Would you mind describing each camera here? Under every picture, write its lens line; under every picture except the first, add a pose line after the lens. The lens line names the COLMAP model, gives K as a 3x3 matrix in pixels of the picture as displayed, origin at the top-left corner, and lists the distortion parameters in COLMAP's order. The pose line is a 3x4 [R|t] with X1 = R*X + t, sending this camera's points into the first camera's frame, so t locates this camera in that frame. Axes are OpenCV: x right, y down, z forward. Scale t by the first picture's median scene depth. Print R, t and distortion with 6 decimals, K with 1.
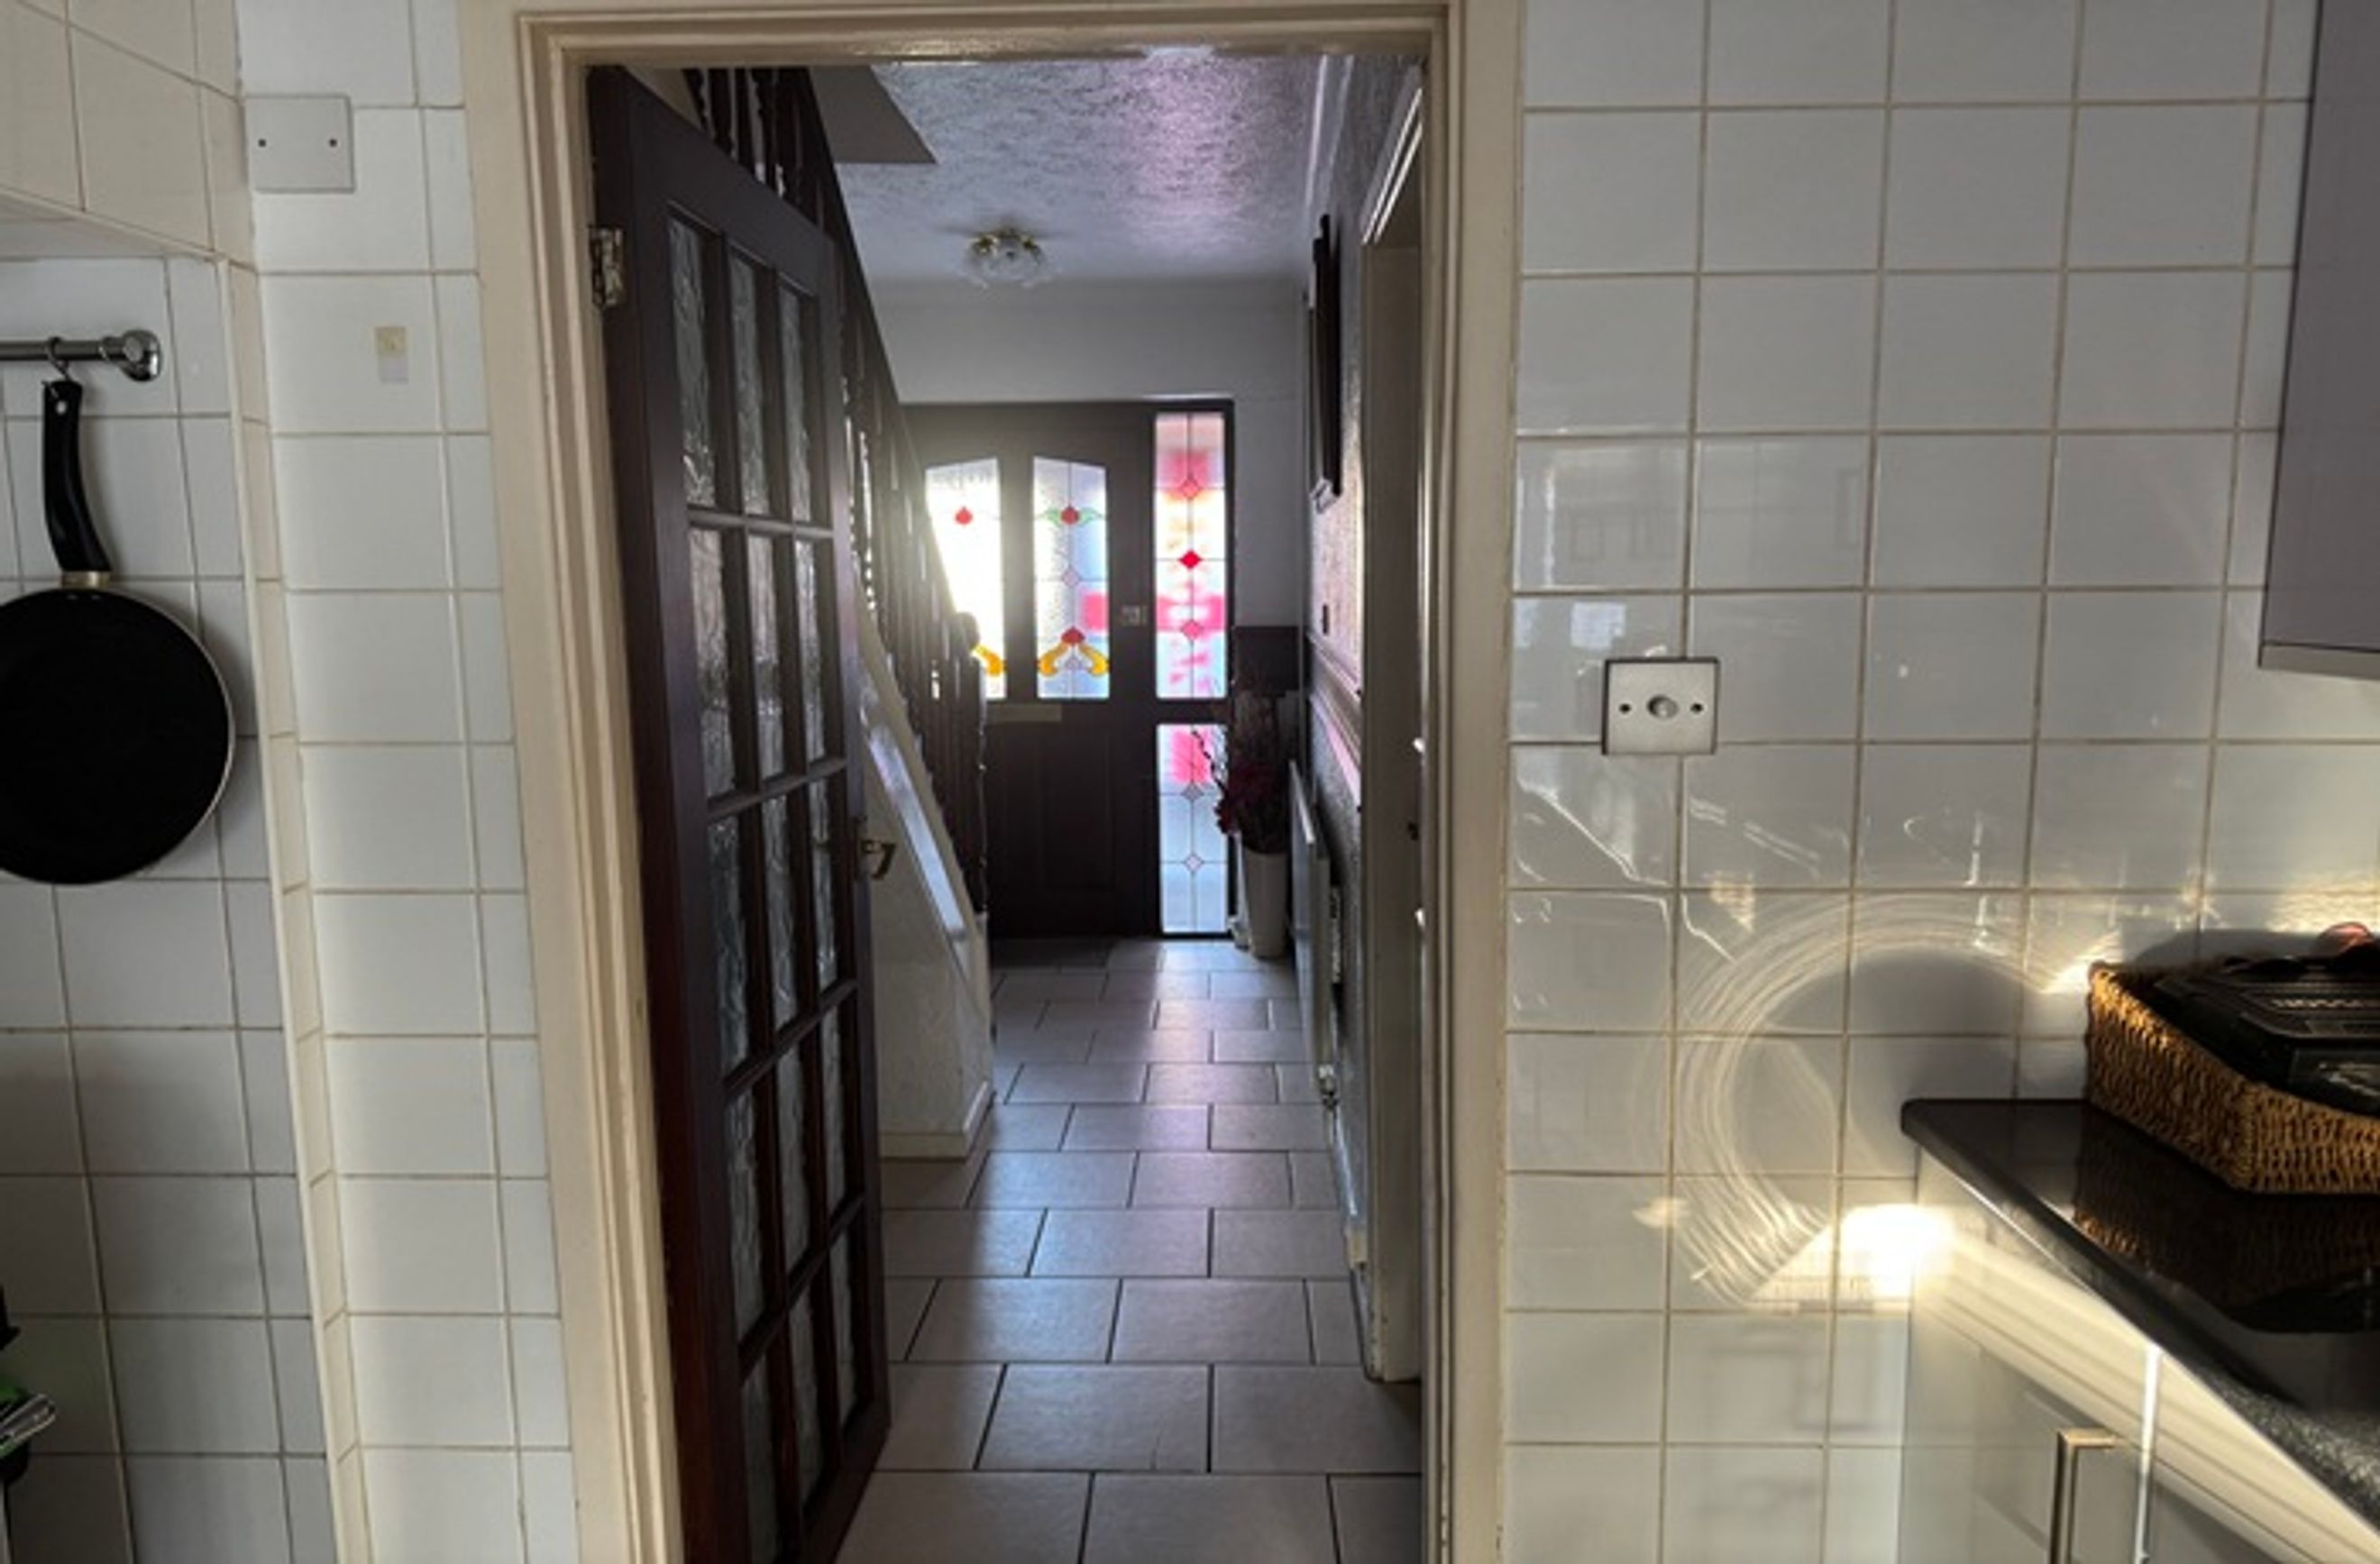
lens RADIAL K [[1679.5, 0, 1155.9], [0, 1679.5, 835.9], [0, 0, 1]] dist [0.078803, -0.096557]
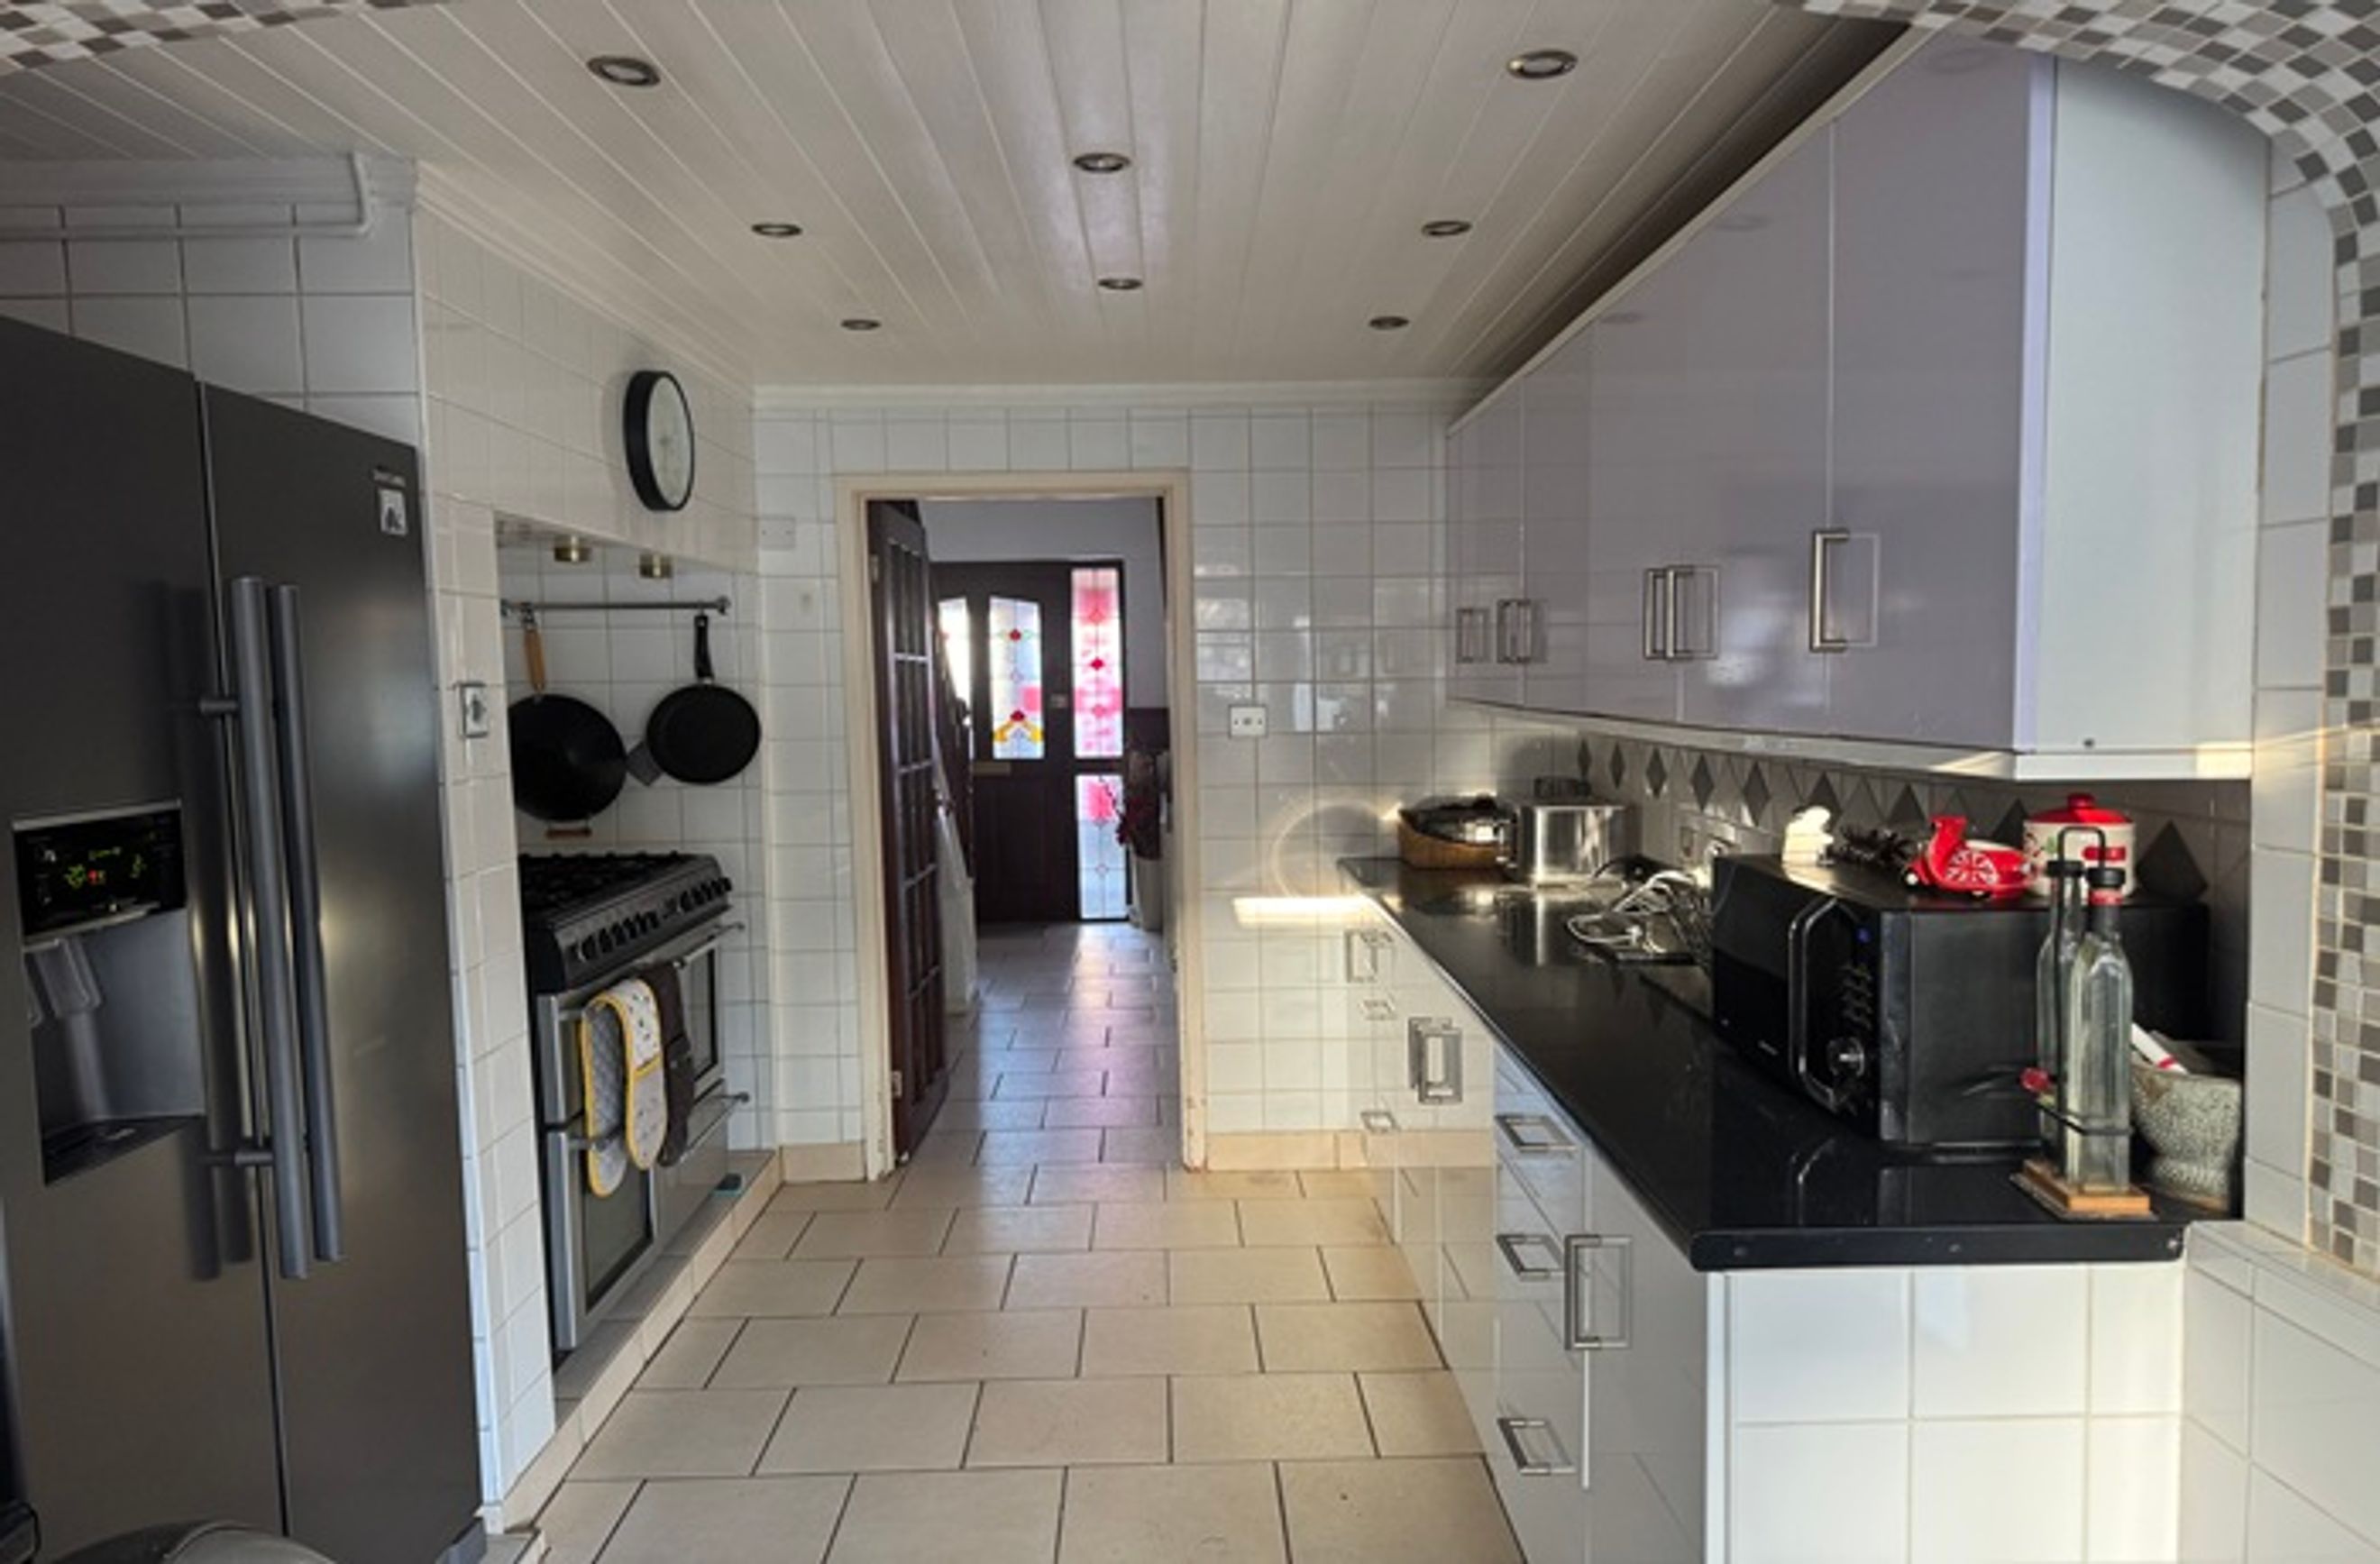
lens RADIAL K [[1679.5, 0, 1195.7], [0, 1679.5, 826.5], [0, 0, 1]] dist [0.078803, -0.096557]
pose [[0.997415, -0.013334, 0.070604, 0.000847], [0.017683, 0.997961, -0.061335, 0.072124], [-0.069642, 0.062425, 0.995617, -0.478606]]
